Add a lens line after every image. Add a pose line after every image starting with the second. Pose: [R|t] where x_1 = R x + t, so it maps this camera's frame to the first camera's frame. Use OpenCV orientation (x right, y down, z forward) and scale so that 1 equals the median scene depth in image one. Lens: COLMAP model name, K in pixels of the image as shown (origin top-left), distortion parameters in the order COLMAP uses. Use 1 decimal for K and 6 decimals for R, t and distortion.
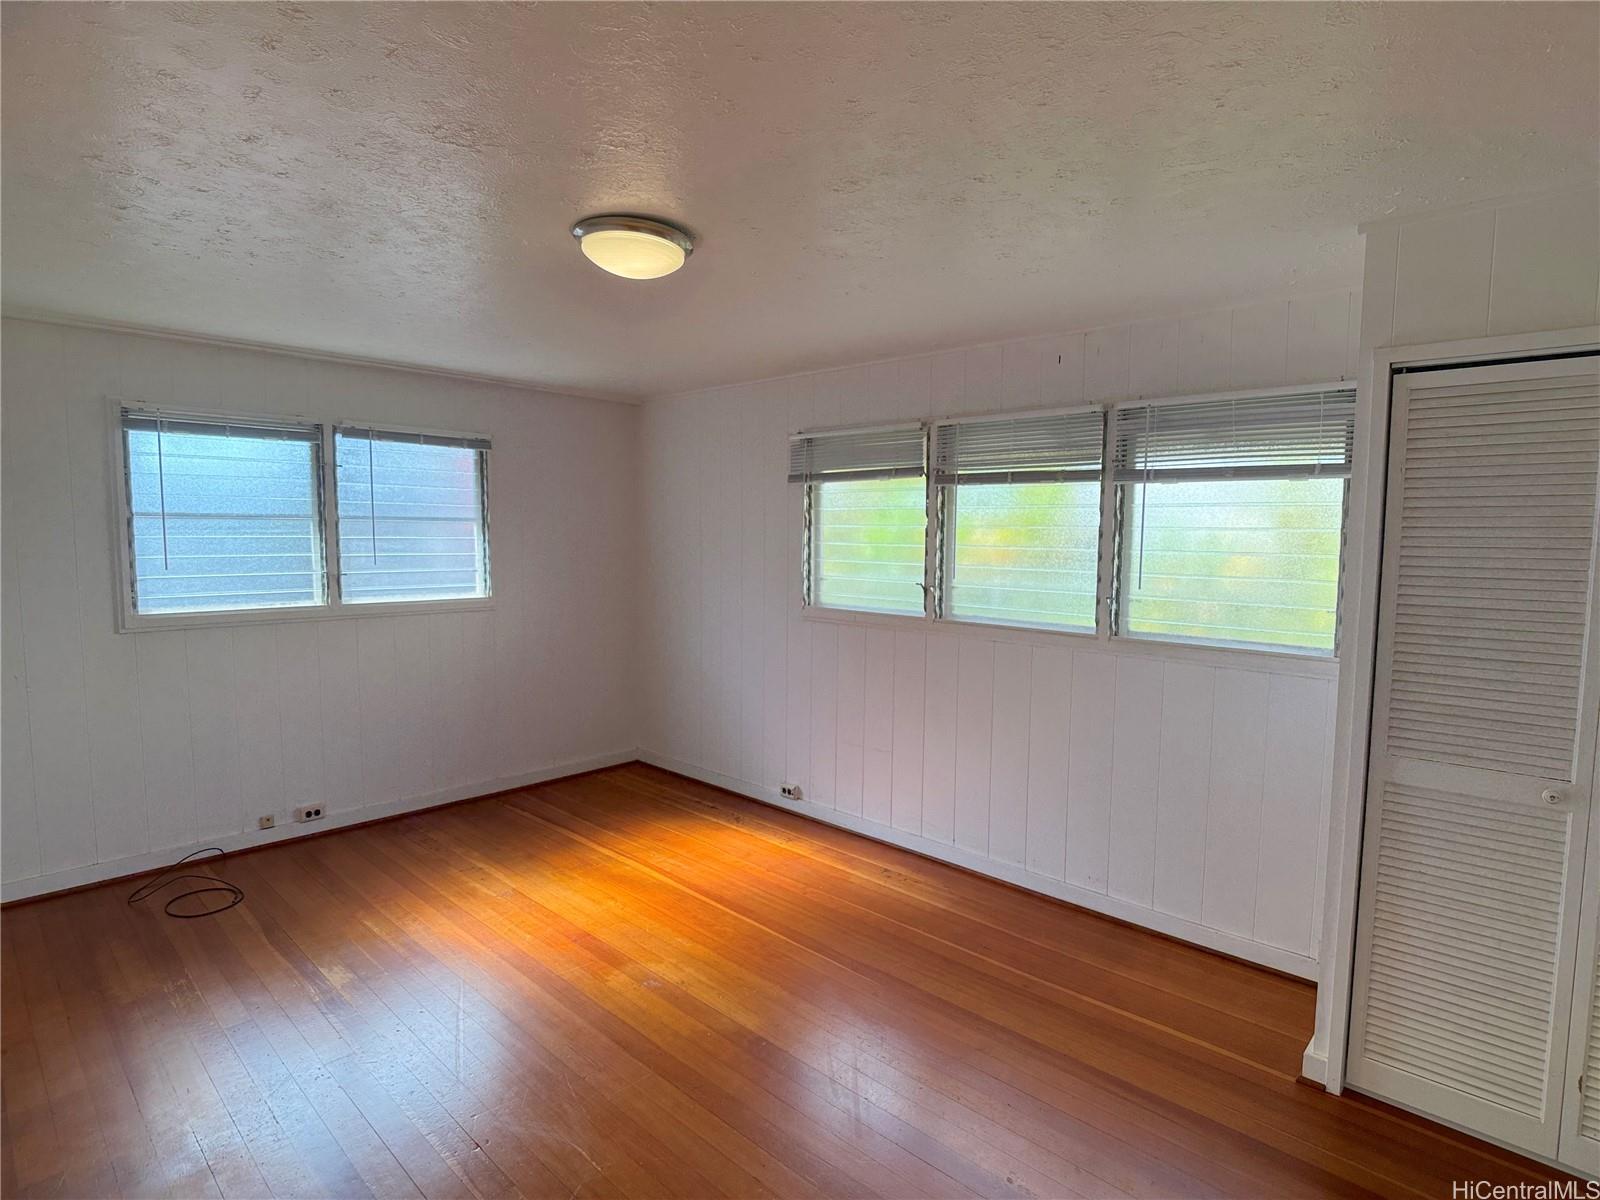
lens RADIAL K [[838.9, 0, 814.4], [0, 838.9, 600.2], [0, 0, 1]] dist [-0.008579, -0.005100]
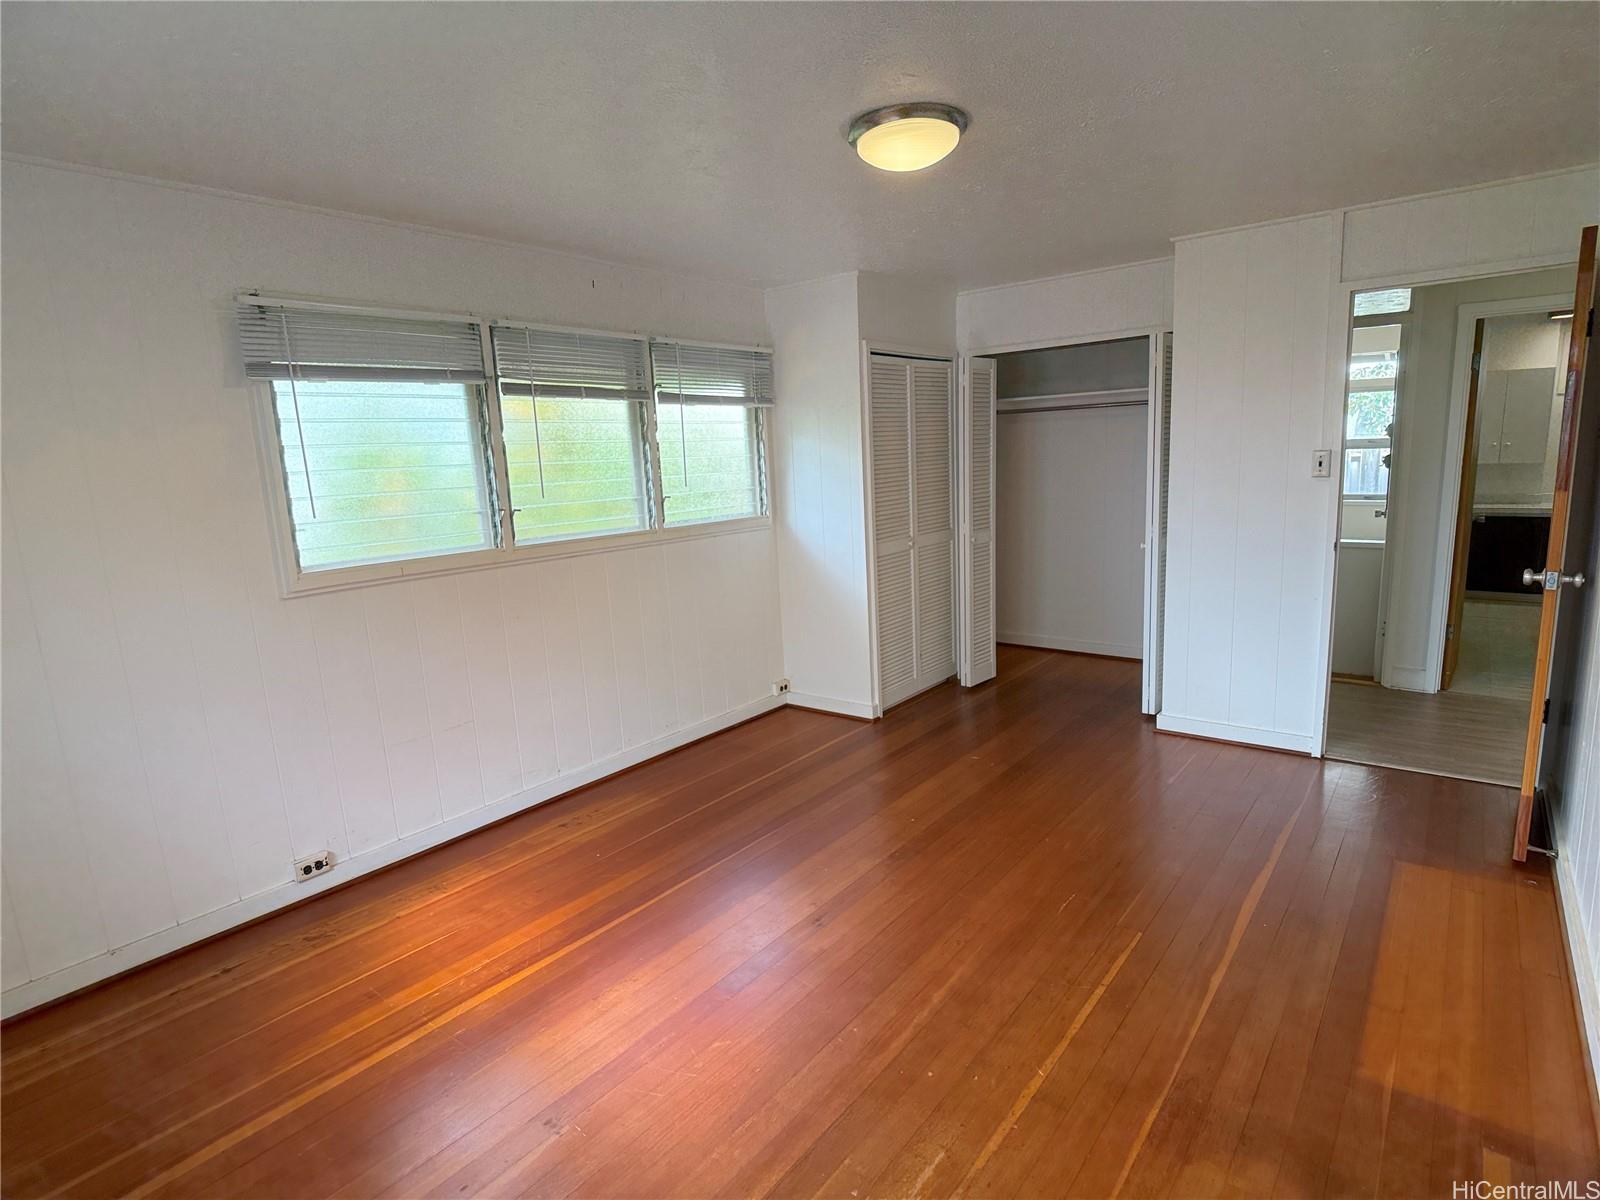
lens RADIAL K [[838.9, 0, 814.9], [0, 838.9, 604.9], [0, 0, 1]] dist [-0.008579, -0.005100]
pose [[-0.092249, -0.187273, 0.977967, -0.781872], [0.123300, 0.972447, 0.197847, -0.055406], [-0.988072, 0.138835, -0.066617, 0.759323]]
